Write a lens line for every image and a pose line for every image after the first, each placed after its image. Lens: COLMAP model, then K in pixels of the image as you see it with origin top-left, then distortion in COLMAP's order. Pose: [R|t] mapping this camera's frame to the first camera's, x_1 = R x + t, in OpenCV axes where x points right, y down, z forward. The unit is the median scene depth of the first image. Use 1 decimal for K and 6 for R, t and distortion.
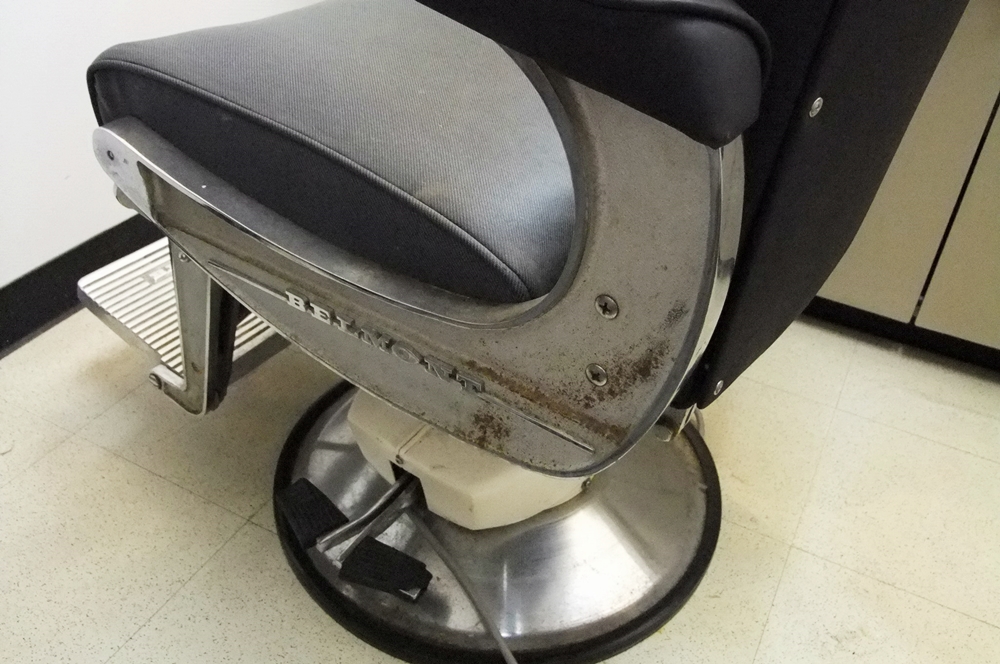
lens RADIAL K [[805.5, 0, 514.0], [0, 805.5, 330.5], [0, 0, 1]] dist [-0.029656, 0.006173]
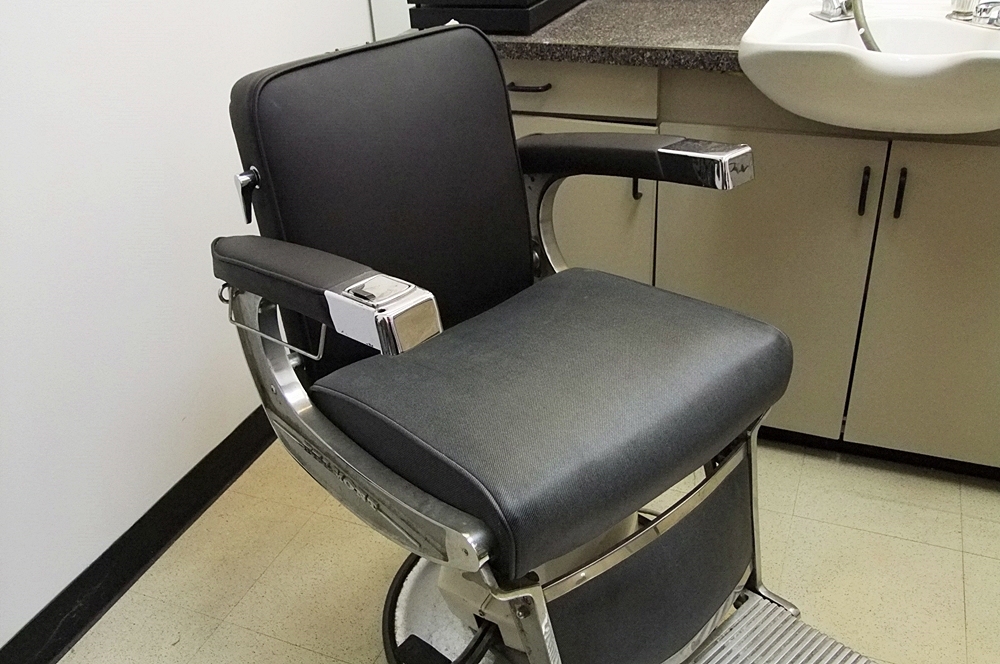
lens RADIAL K [[856.5, 0, 501.0], [0, 856.5, 314.8], [0, 0, 1]] dist [-0.035779, 0.014826]
pose [[0.990406, -0.137306, 0.015602, -0.058688], [0.138177, 0.985500, -0.098473, -0.198902], [-0.001855, 0.099684, 0.995017, -0.531192]]
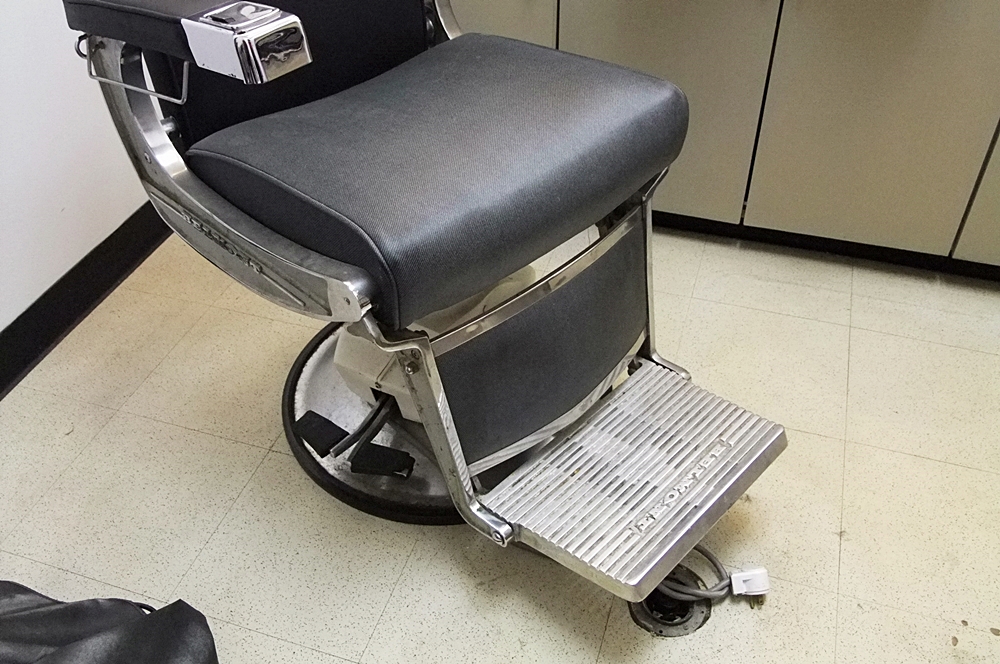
lens RADIAL K [[856.5, 0, 501.0], [0, 856.5, 314.8], [0, 0, 1]] dist [-0.035779, 0.014826]
pose [[0.984806, -0.157643, 0.072842, -0.019260], [0.151432, 0.984881, 0.084133, -0.053277], [-0.085004, -0.071824, 0.993789, -0.487527]]
